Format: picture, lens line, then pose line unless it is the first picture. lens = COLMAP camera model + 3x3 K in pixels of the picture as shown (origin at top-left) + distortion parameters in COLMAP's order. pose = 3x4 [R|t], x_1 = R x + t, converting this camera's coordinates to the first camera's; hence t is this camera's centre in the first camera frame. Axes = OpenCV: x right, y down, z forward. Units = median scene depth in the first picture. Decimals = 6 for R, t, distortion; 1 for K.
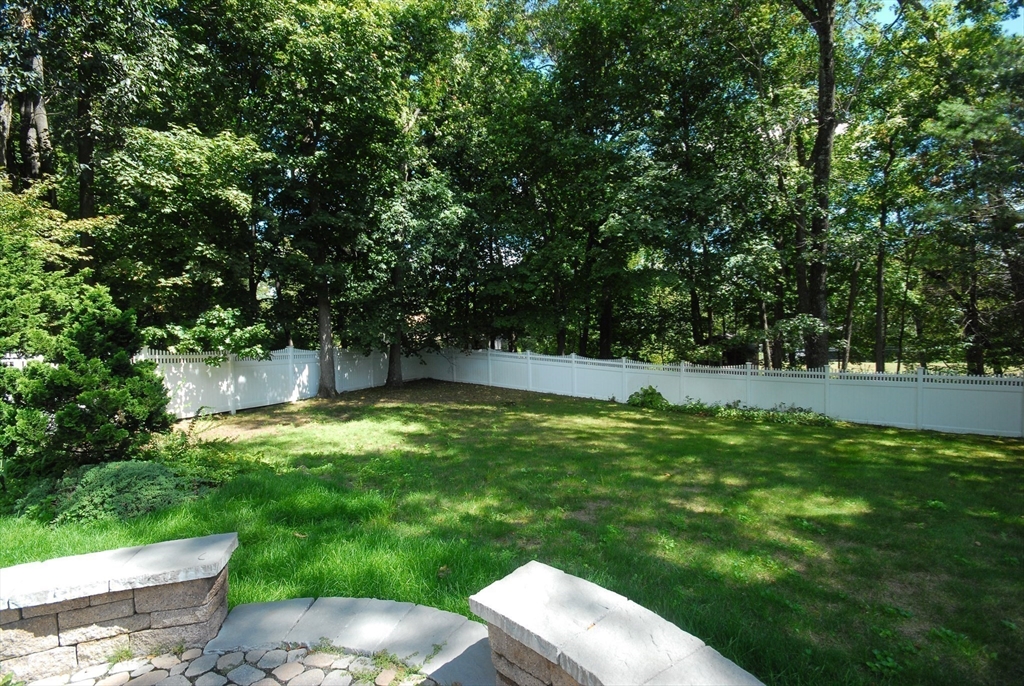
lens RADIAL K [[457.5, 0, 515.7], [0, 457.5, 316.2], [0, 0, 1]] dist [-0.002133, -0.000254]
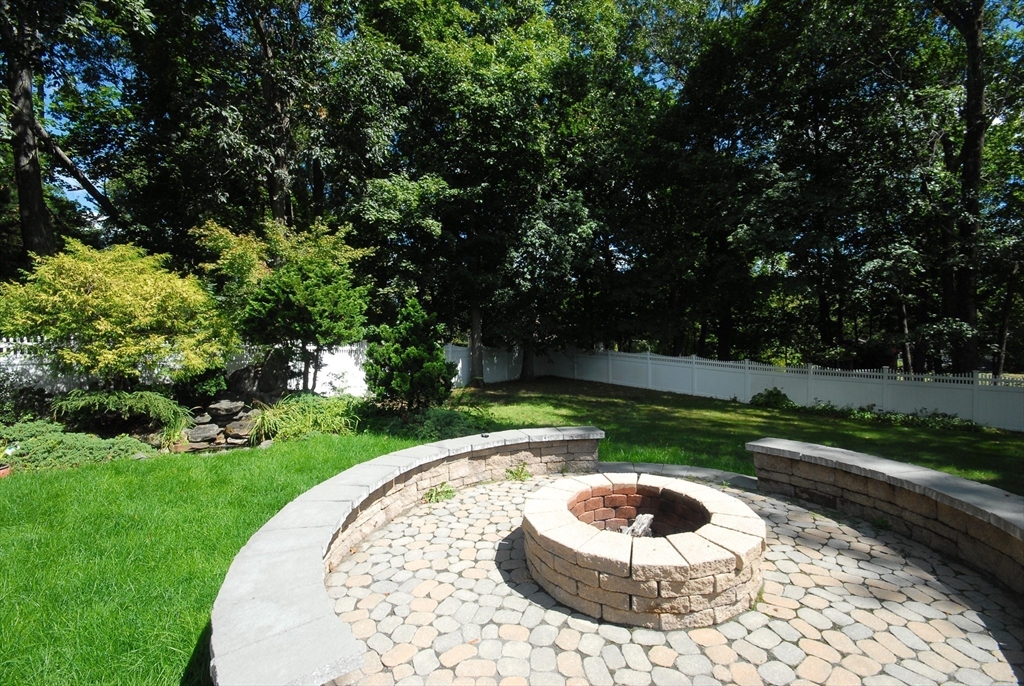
lens RADIAL K [[456.9, 0, 511.2], [0, 456.9, 320.6], [0, 0, 1]] dist [0.010418, -0.012603]
pose [[0.977443, 0.007732, -0.211057, -0.085188], [-0.006664, 0.999961, 0.005769, 0.000545], [0.211093, -0.004232, 0.977457, -0.159808]]
